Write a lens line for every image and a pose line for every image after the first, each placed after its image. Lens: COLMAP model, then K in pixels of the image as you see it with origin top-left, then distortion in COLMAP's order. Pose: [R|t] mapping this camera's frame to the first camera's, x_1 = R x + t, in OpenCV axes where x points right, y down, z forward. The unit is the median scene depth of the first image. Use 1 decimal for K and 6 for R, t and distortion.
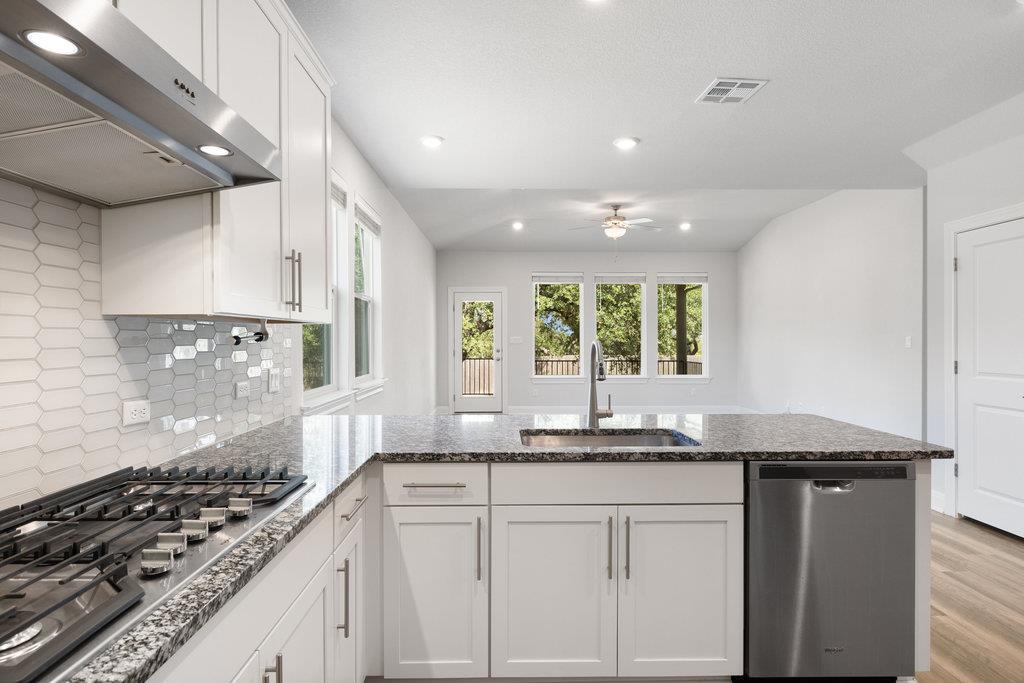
lens RADIAL K [[538.8, 0, 512.0], [0, 538.8, 341.5], [0, 0, 1]] dist [-0.014718, -0.000087]
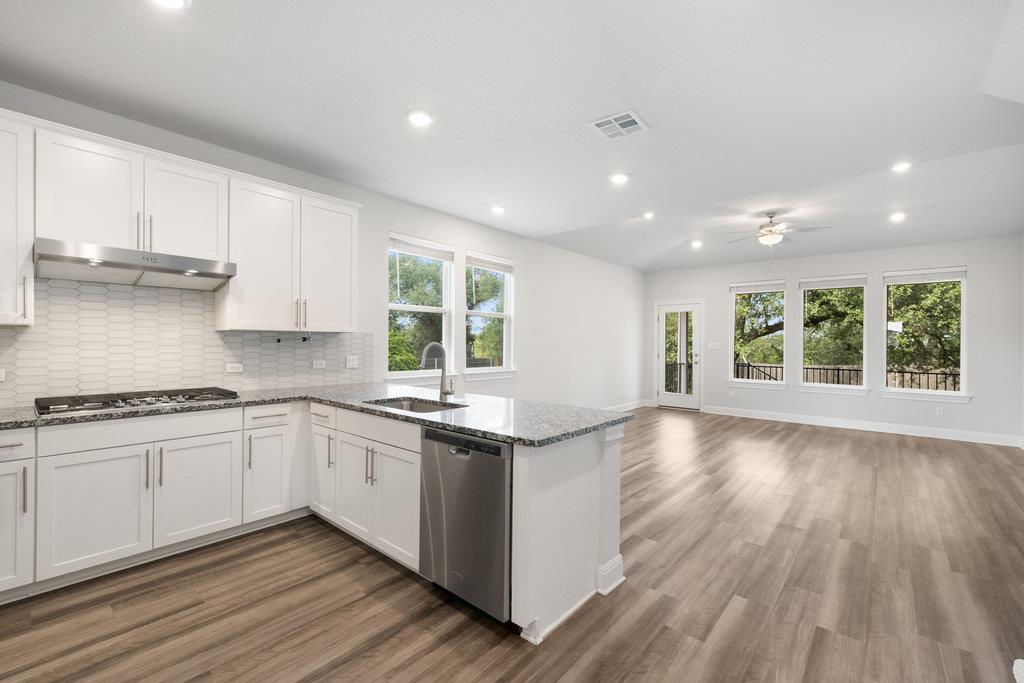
lens RADIAL K [[438.5, 0, 511.3], [0, 438.5, 344.4], [0, 0, 1]] dist [-0.000122, -0.000189]
pose [[0.748155, 0.012226, -0.663412, 0.376414], [-0.015091, 0.999885, 0.001408, -0.000933], [0.663353, 0.008958, 0.748253, 0.068821]]
